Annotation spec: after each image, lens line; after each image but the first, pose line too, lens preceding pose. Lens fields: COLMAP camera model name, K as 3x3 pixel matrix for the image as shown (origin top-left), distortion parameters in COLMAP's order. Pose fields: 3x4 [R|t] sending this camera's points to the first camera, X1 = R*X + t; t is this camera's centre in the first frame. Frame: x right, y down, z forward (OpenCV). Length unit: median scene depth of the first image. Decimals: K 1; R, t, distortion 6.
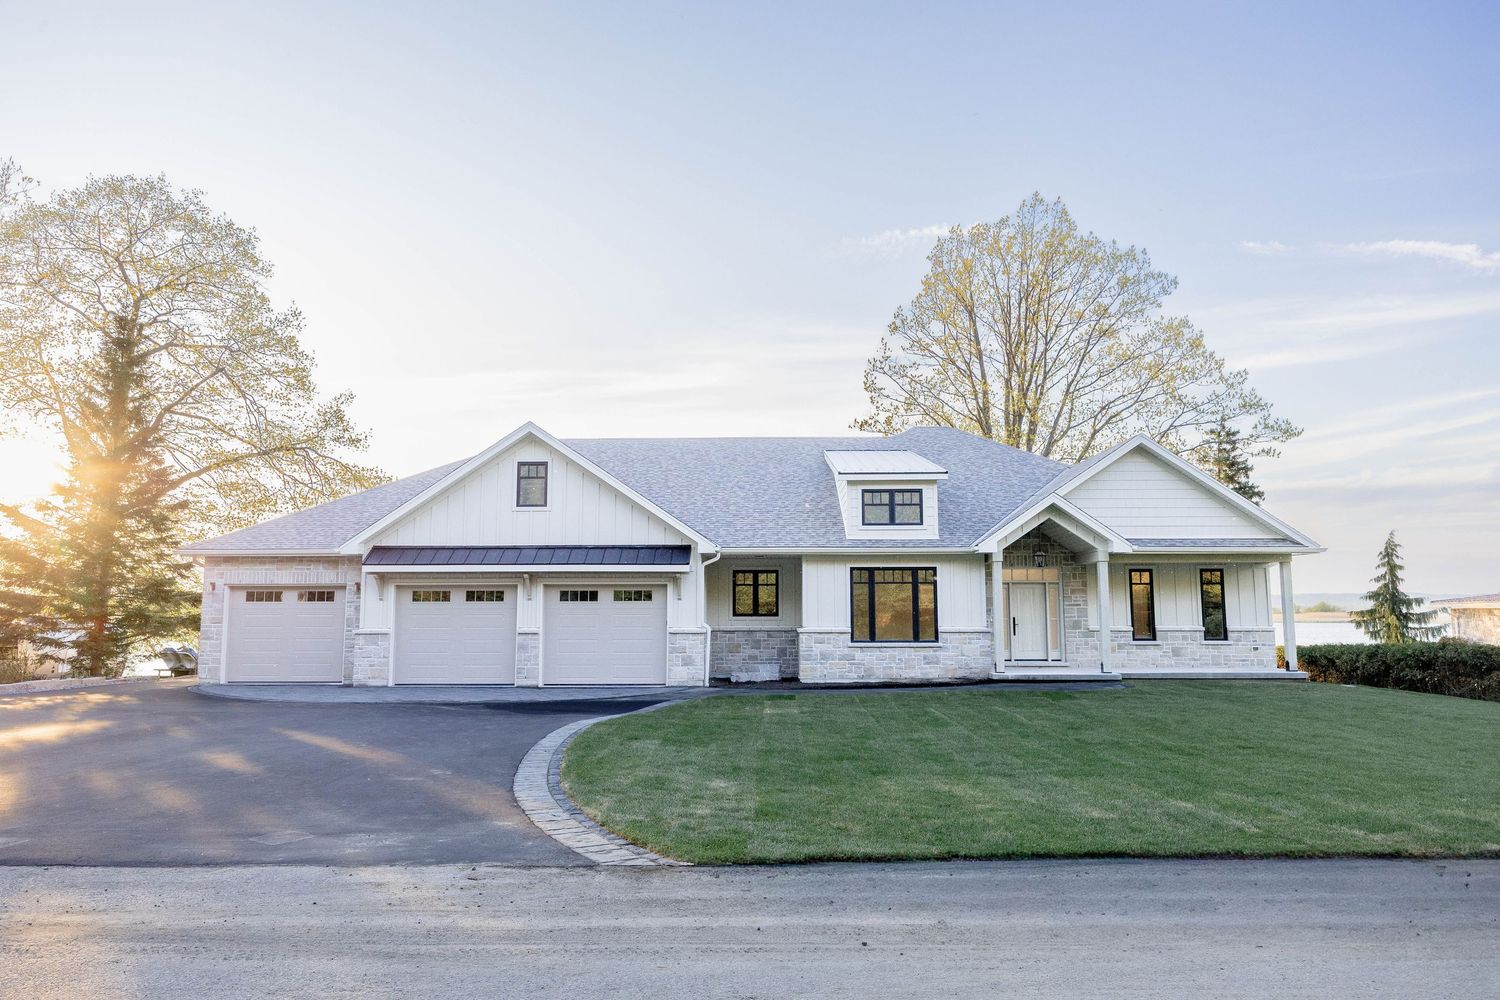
lens RADIAL K [[974.7, 0, 750.0], [0, 974.7, 500.0], [0, 0, 1]] dist [0.000347, 0.002963]
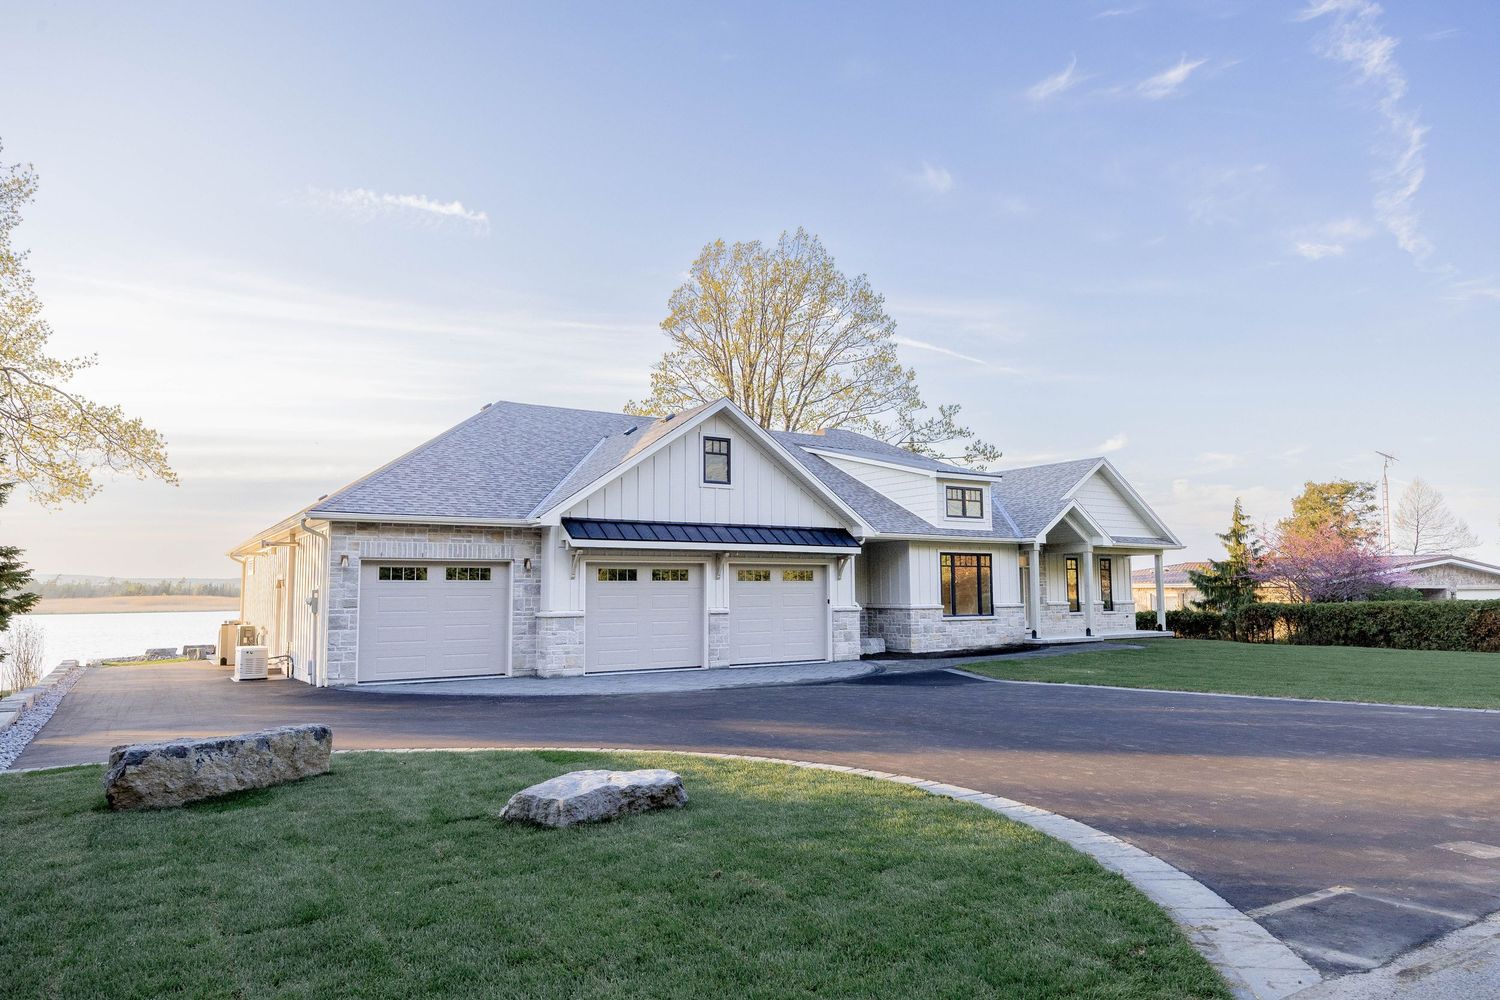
lens RADIAL K [[948.8, 0, 753.1], [0, 948.8, 497.9], [0, 0, 1]] dist [0.005145, 0.001125]
pose [[0.820420, 0.052898, 0.569308, -0.719498], [-0.062093, 0.998065, -0.003256, 0.021762], [-0.568379, -0.032678, 0.822118, 0.199252]]
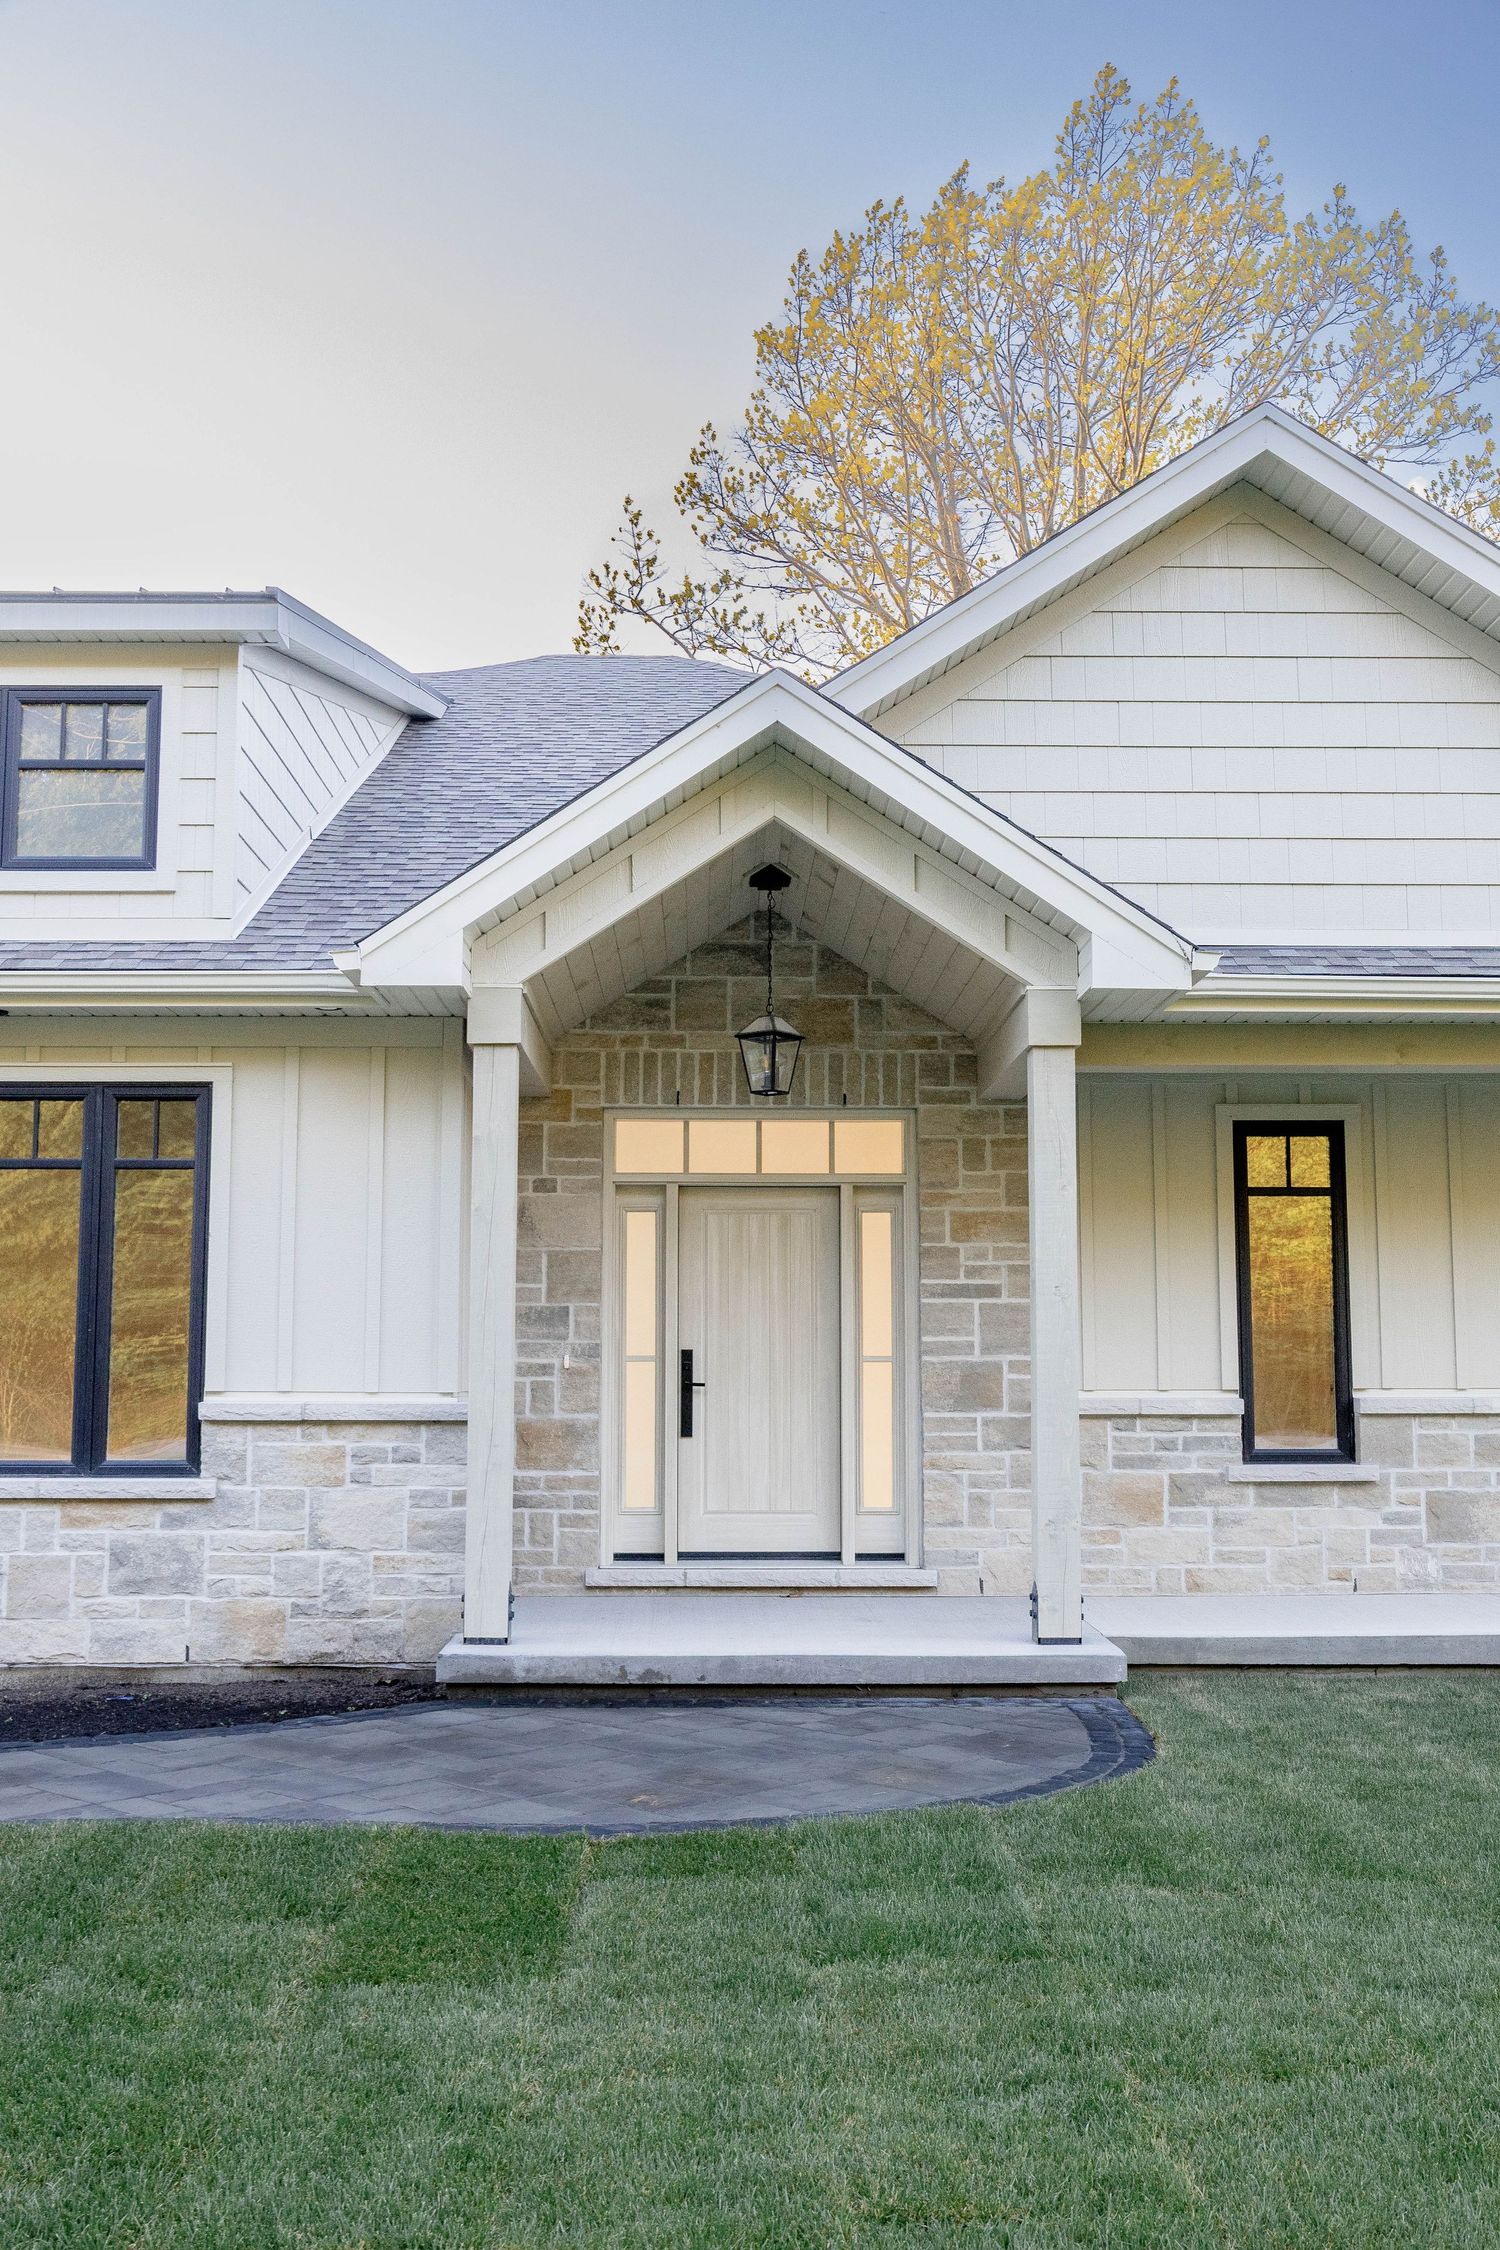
lens RADIAL K [[2118.2, 0, 741.5], [0, 2118.2, 1127.2], [0, 0, 1]] dist [-0.003084, 0.001254]
pose [[0.999174, 0.006341, 0.040142, 0.276160], [-0.006356, 0.999980, 0.000230, 0.075956], [-0.040140, -0.000485, 0.999194, 0.572207]]
